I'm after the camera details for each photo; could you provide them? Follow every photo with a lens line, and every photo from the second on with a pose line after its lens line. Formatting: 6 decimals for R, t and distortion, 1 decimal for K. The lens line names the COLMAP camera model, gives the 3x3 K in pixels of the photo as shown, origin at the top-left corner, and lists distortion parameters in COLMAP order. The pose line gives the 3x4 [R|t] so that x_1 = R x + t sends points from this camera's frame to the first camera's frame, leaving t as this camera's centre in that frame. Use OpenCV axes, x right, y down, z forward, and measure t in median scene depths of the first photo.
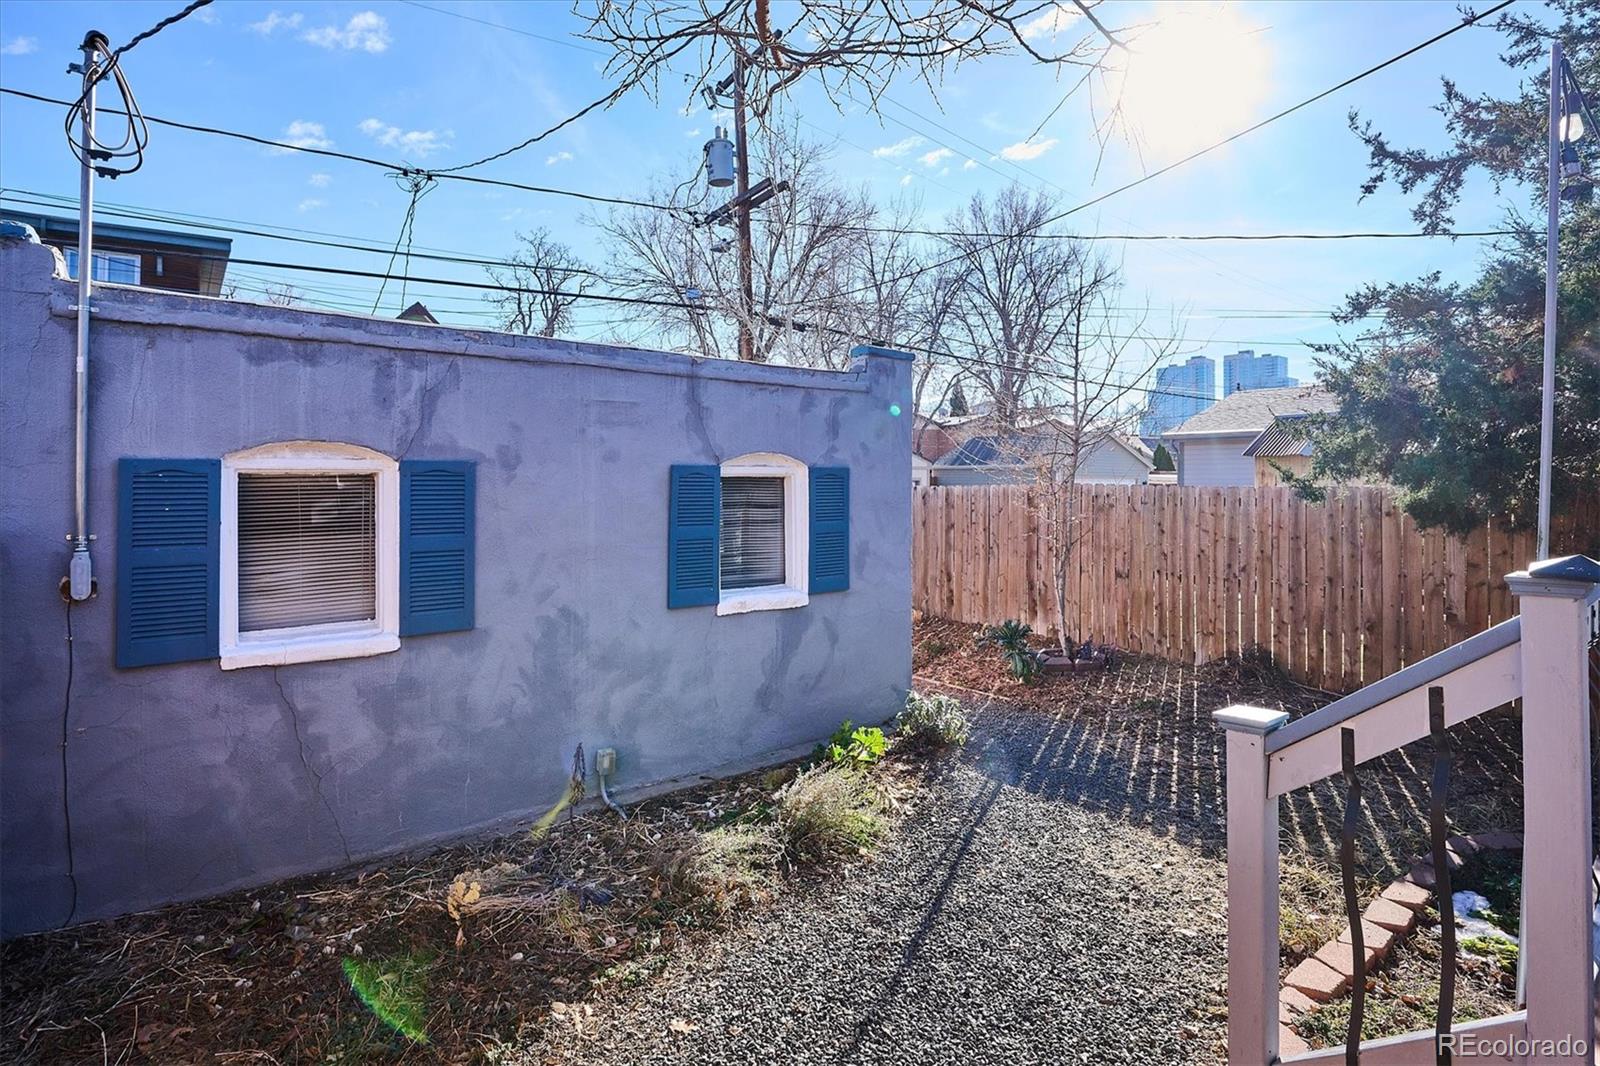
lens RADIAL K [[787.2, 0, 774.8], [0, 787.2, 477.4], [0, 0, 1]] dist [-0.014999, -0.004951]
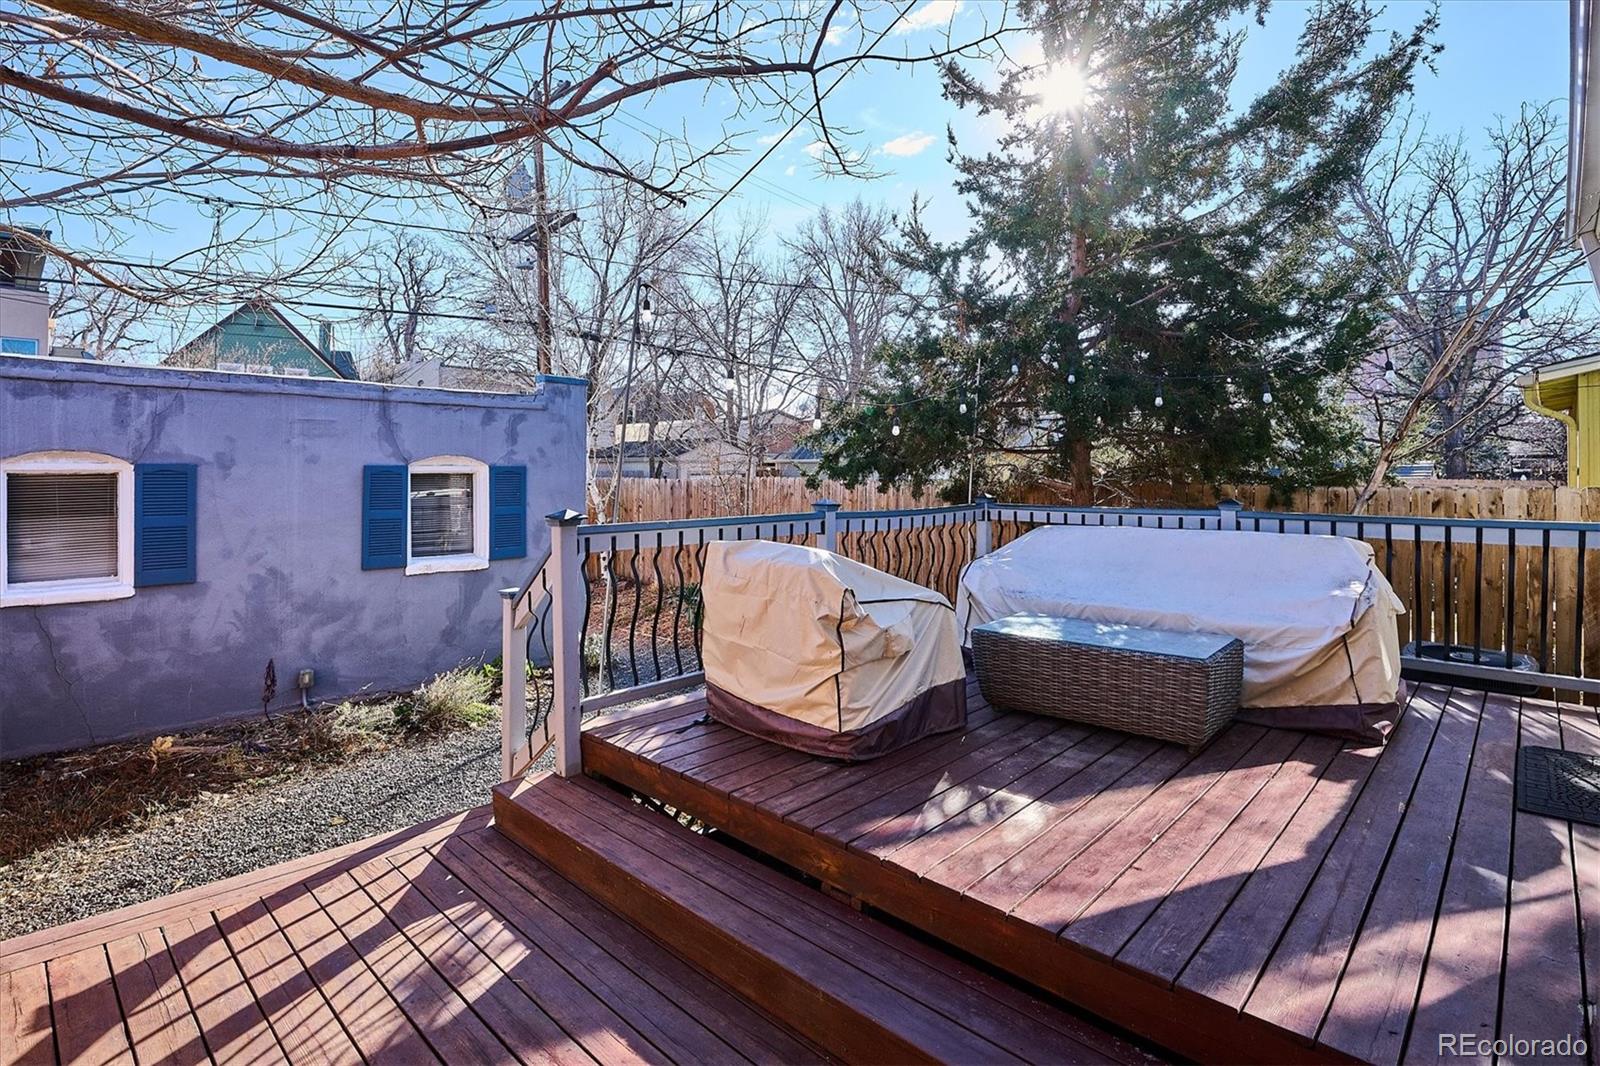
lens RADIAL K [[787.2, 0, 777.4], [0, 787.2, 467.9], [0, 0, 1]] dist [-0.014999, -0.004951]
pose [[0.990700, -0.001863, 0.136054, 0.418902], [0.002166, 0.999995, -0.002085, -0.007270], [-0.136049, 0.002360, 0.990699, -0.480830]]
